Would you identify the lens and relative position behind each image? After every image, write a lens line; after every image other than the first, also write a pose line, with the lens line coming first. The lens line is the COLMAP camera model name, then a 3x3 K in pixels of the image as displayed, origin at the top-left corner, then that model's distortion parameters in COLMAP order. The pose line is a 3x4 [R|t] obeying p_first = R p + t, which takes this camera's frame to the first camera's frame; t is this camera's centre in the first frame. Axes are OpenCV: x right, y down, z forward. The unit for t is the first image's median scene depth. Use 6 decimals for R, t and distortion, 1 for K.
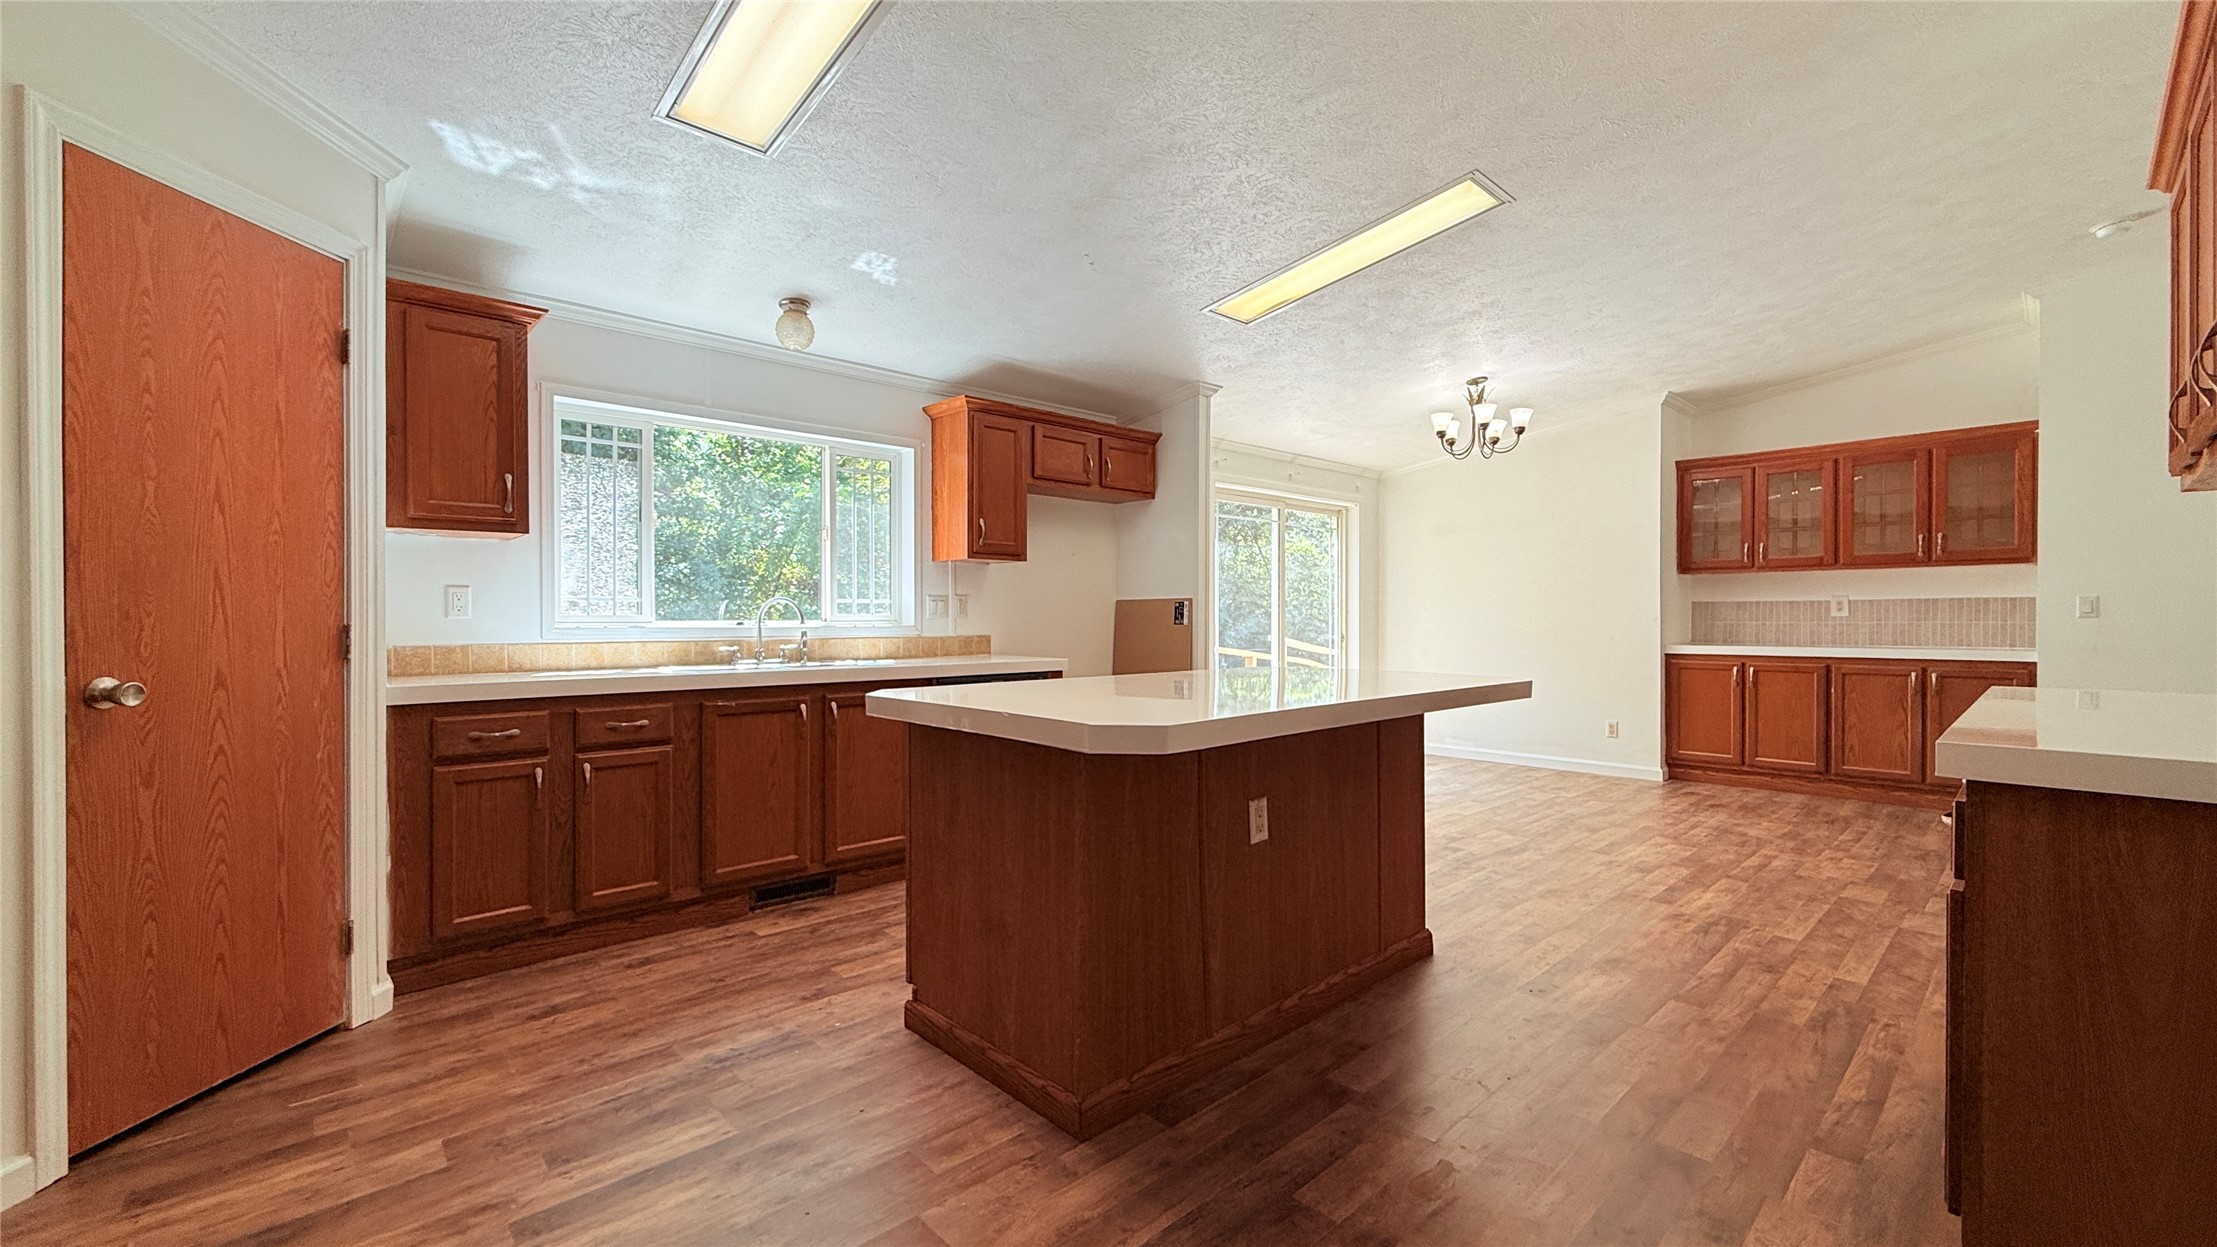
lens RADIAL K [[884.3, 0, 1101.4], [0, 884.3, 621.9], [0, 0, 1]] dist [0.001272, -0.000188]
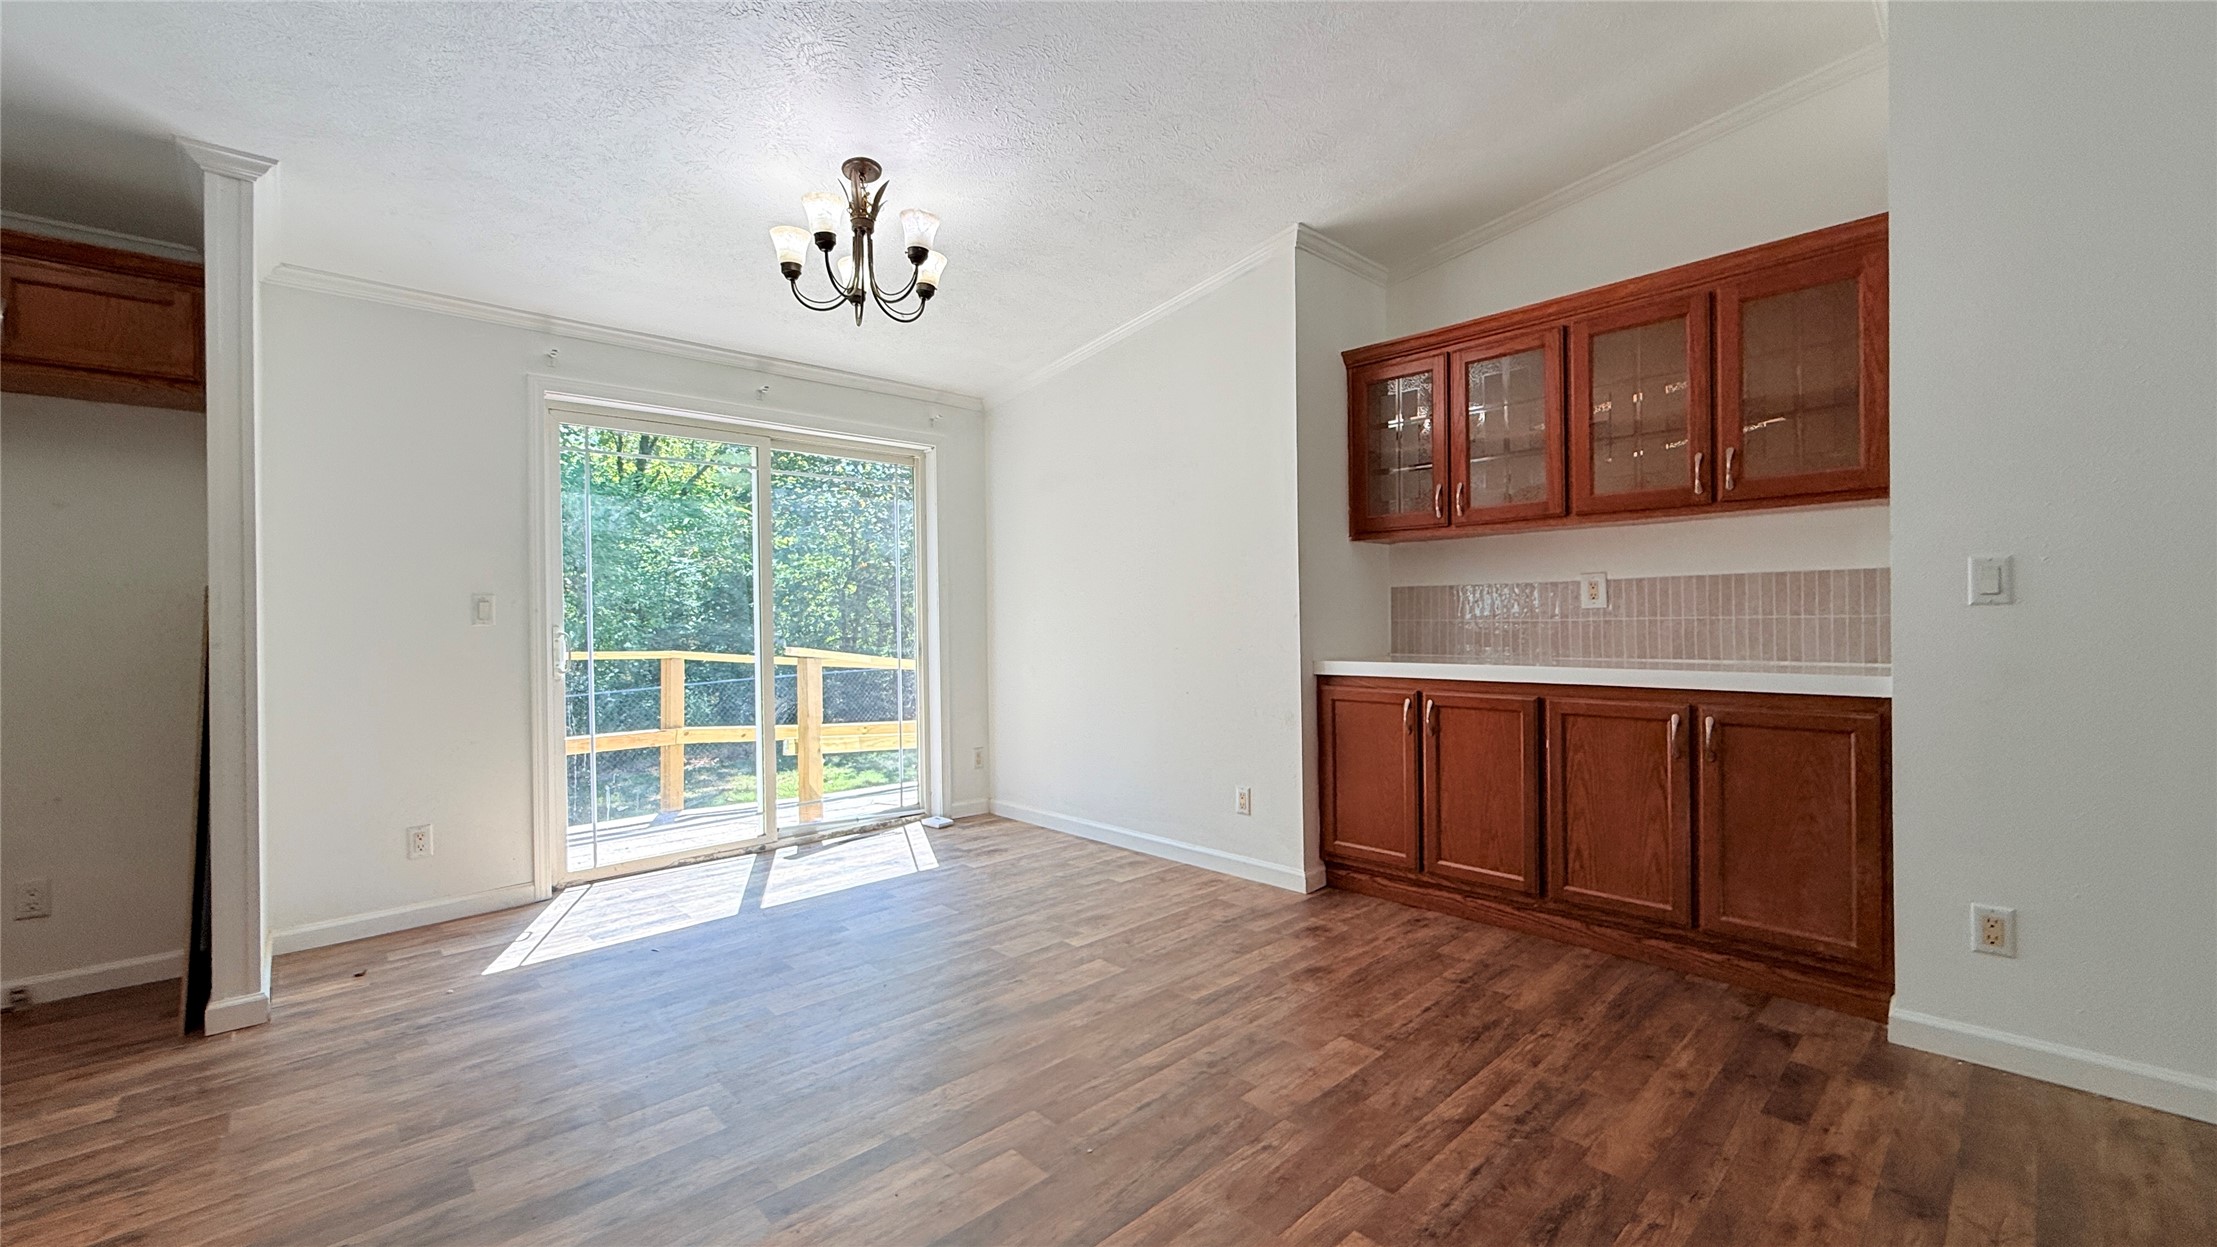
lens RADIAL K [[884.3, 0, 1099.9], [0, 884.3, 618.6], [0, 0, 1]] dist [0.001272, -0.000188]
pose [[0.999894, -0.011391, 0.009075, 0.571717], [0.011427, 0.999927, -0.003893, -0.000991], [-0.009030, 0.003996, 0.999951, 0.480892]]
